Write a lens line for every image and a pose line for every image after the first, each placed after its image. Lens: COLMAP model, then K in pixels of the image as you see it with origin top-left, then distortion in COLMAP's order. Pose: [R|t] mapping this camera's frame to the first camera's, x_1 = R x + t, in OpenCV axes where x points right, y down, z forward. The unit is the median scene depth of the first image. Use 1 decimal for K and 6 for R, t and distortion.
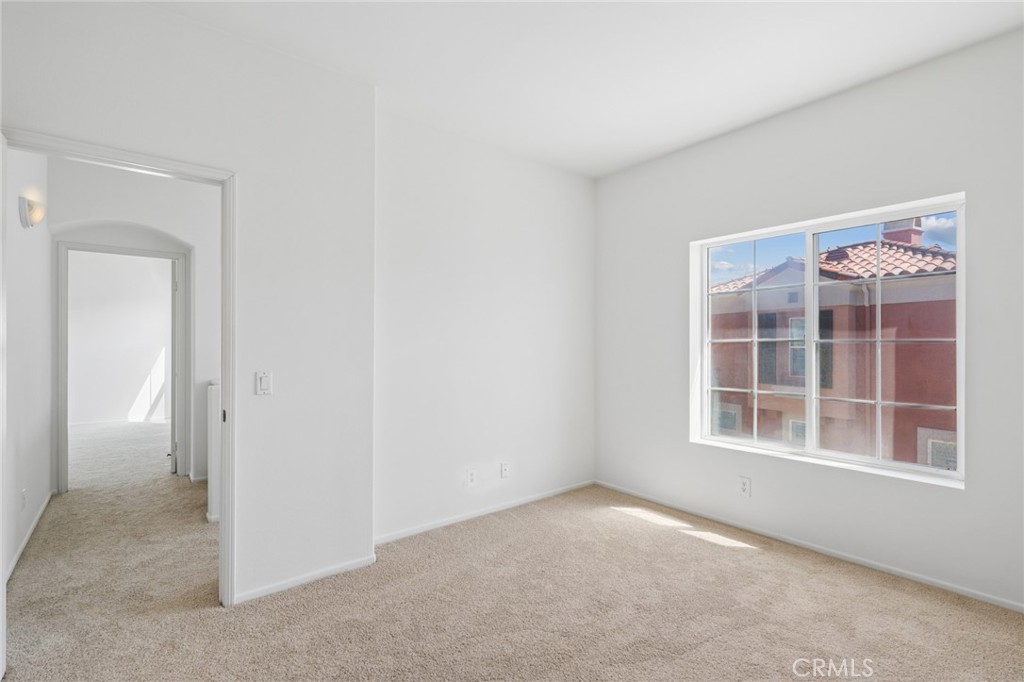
lens RADIAL K [[479.1, 0, 513.8], [0, 479.1, 345.1], [0, 0, 1]] dist [0.000898, -0.000085]
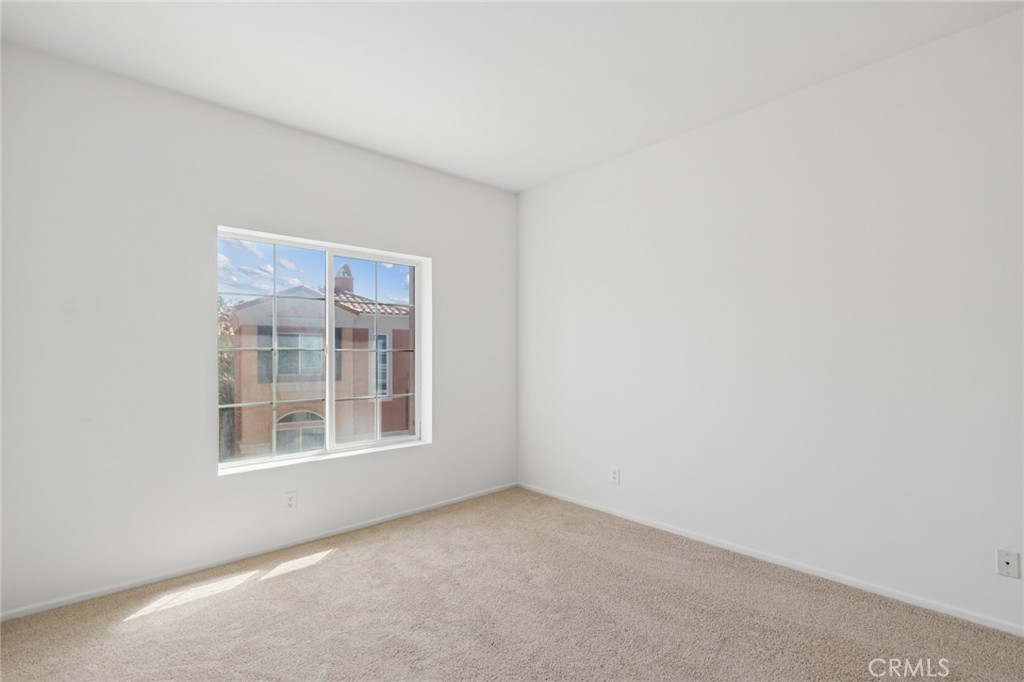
lens RADIAL K [[476.2, 0, 512.1], [0, 476.2, 353.7], [0, 0, 1]] dist [0.001621, 0.000187]
pose [[-0.083939, 0.004189, 0.996462, -0.543648], [0.000461, 0.999991, -0.004165, 0.004211], [-0.996471, 0.000110, -0.083940, 0.686343]]
